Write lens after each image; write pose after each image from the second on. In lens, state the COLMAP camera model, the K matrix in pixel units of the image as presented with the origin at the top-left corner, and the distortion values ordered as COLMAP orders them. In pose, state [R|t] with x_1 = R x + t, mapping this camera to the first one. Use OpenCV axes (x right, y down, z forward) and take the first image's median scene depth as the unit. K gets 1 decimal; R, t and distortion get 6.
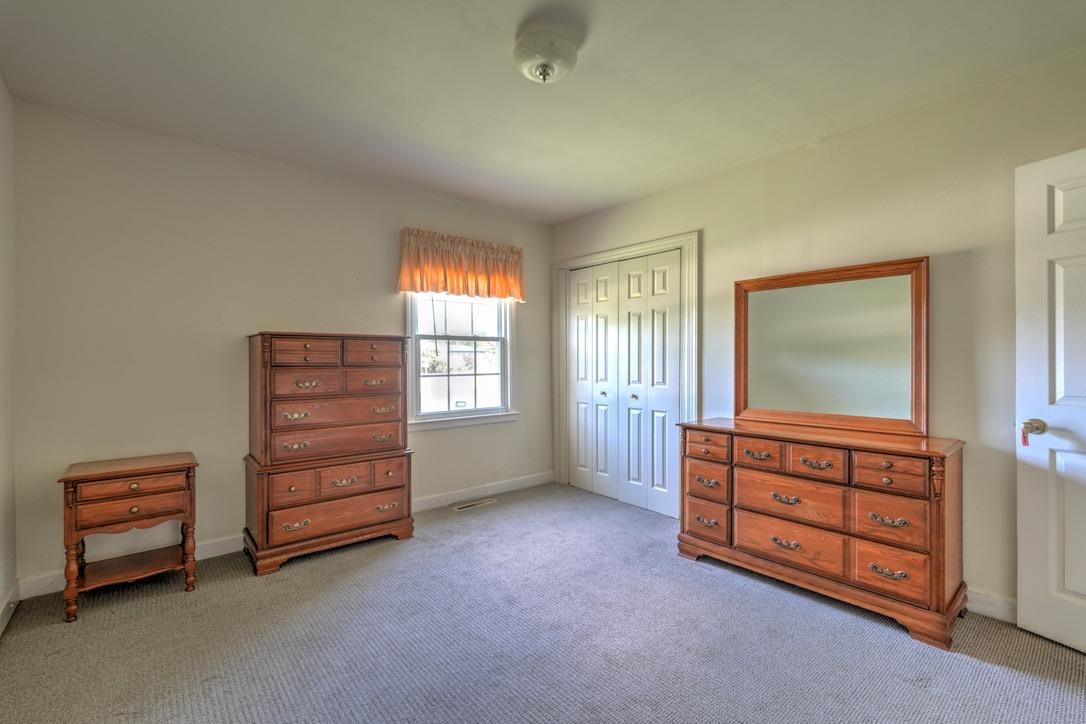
lens RADIAL K [[473.1, 0, 543.0], [0, 473.1, 360.8], [0, 0, 1]] dist [-0.001465, 0.000949]
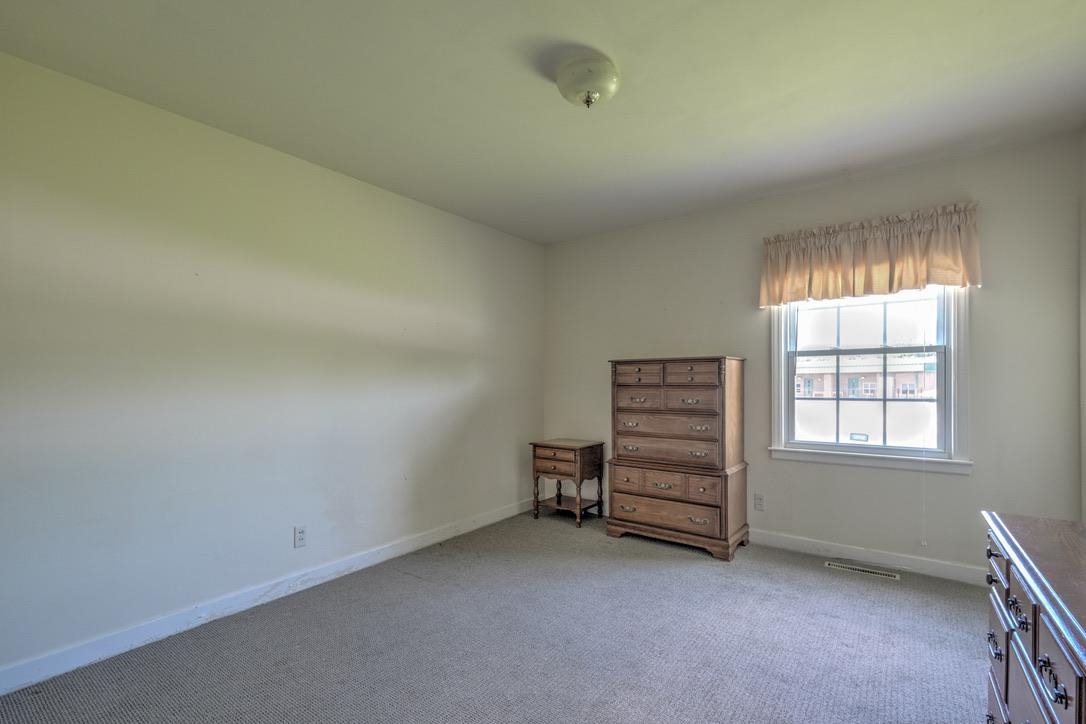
lens RADIAL K [[473.1, 0, 527.8], [0, 473.1, 386.9], [0, 0, 1]] dist [-0.001465, 0.000949]
pose [[0.227542, 0.016203, -0.973633, 0.678282], [0.004615, 0.999832, 0.017717, -0.009387], [0.973757, -0.008525, 0.227430, 0.443313]]
